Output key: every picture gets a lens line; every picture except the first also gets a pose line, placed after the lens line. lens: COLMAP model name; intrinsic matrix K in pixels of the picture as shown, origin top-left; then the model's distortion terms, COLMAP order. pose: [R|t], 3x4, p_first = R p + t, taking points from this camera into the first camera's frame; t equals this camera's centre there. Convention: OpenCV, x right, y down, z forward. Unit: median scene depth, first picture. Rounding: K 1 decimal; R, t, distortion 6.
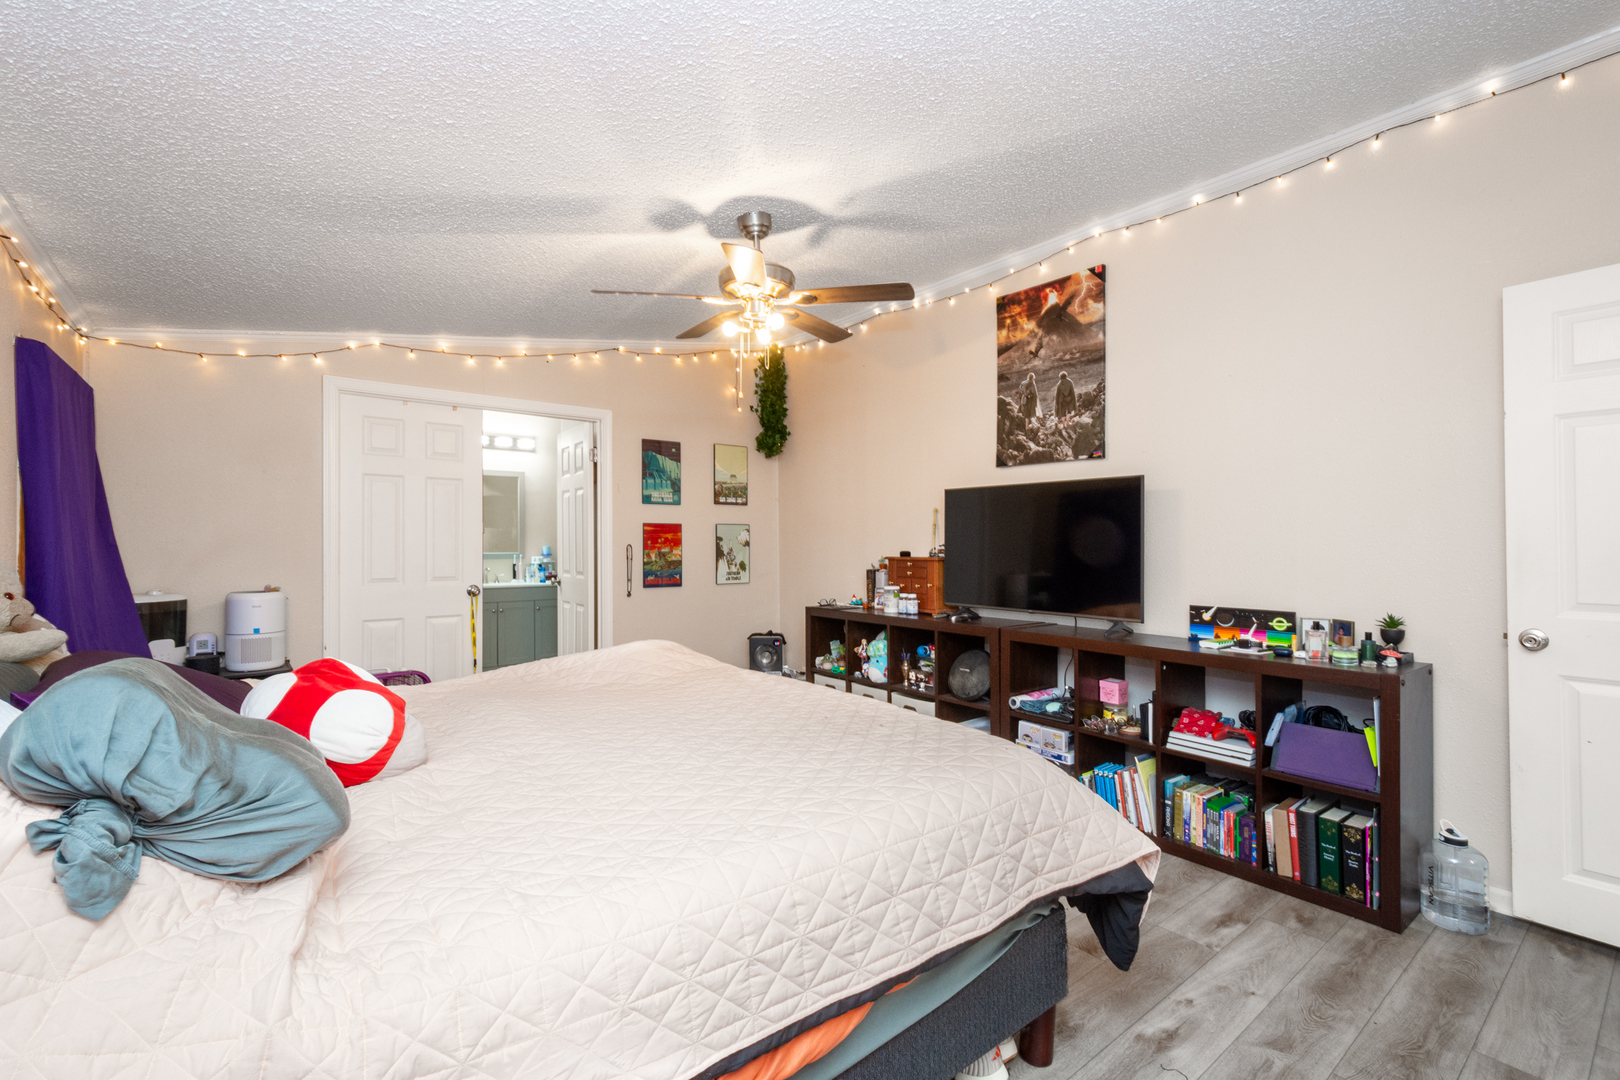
lens RADIAL K [[717.9, 0, 804.8], [0, 717.9, 529.0], [0, 0, 1]] dist [0.014151, -0.000207]
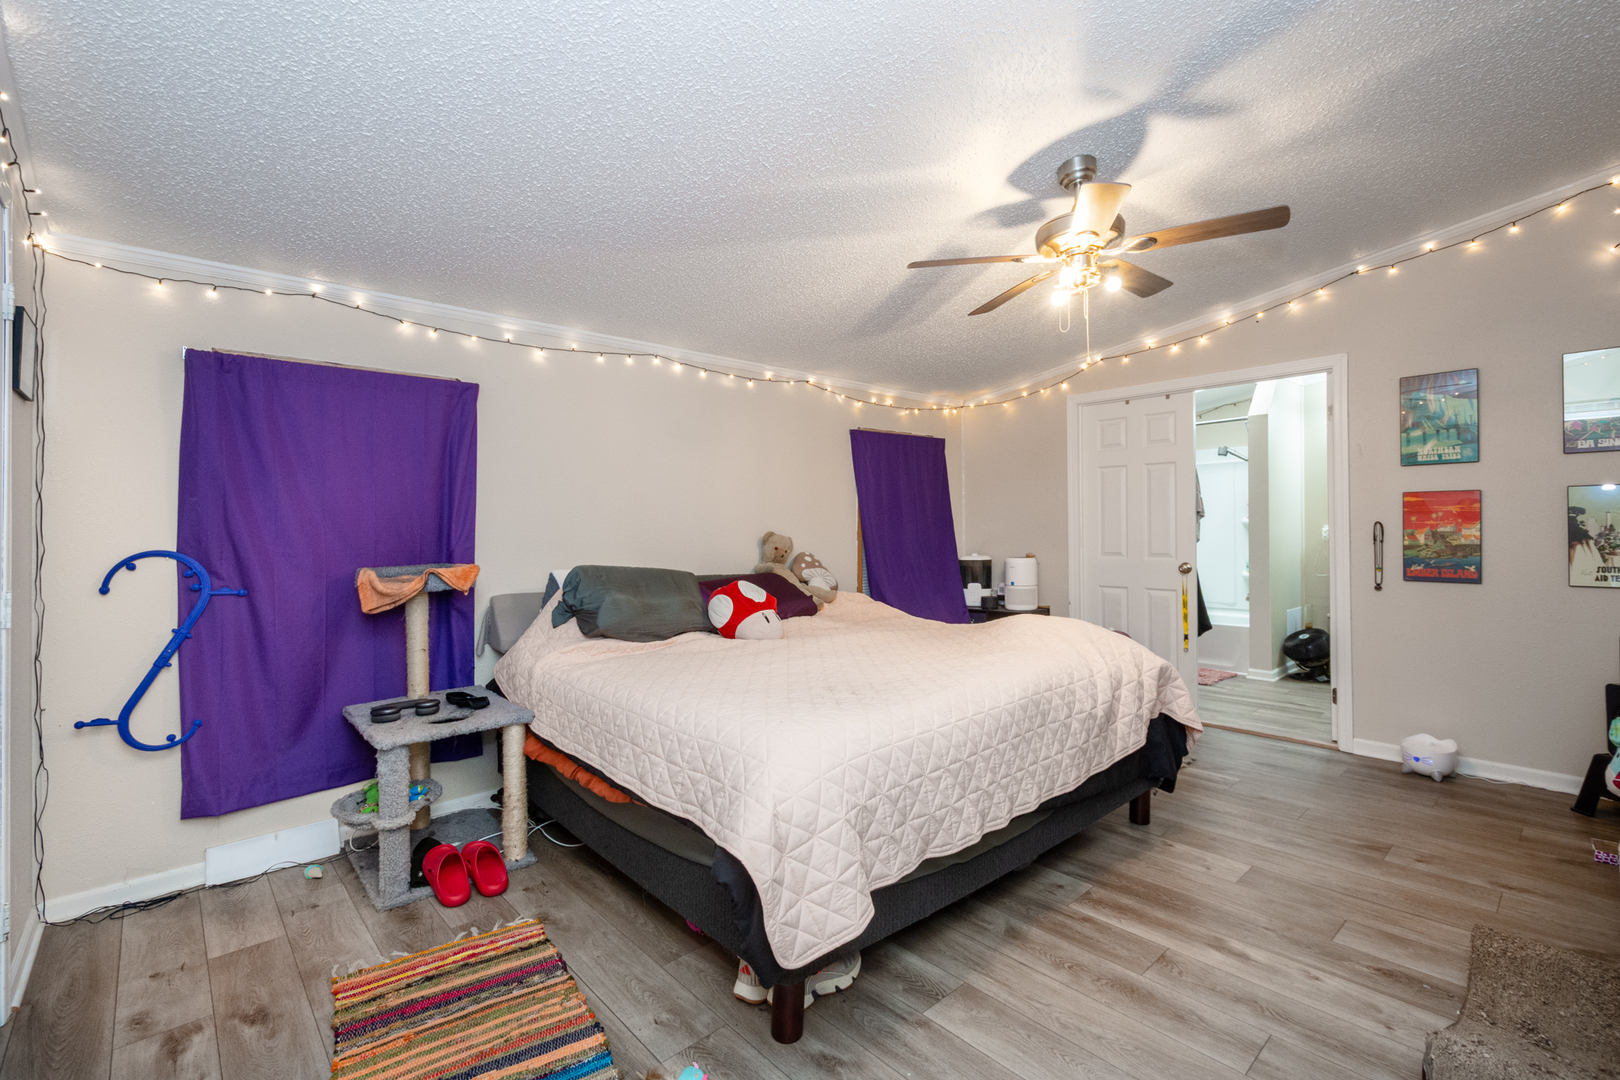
lens RADIAL K [[727.0, 0, 803.6], [0, 727.0, 519.1], [0, 0, 1]] dist [0.001510, -0.000068]
pose [[0.045470, -0.014265, -0.998864, 0.489680], [0.027107, 0.999547, -0.013040, 0.012204], [0.998598, -0.026483, 0.045836, 0.353608]]
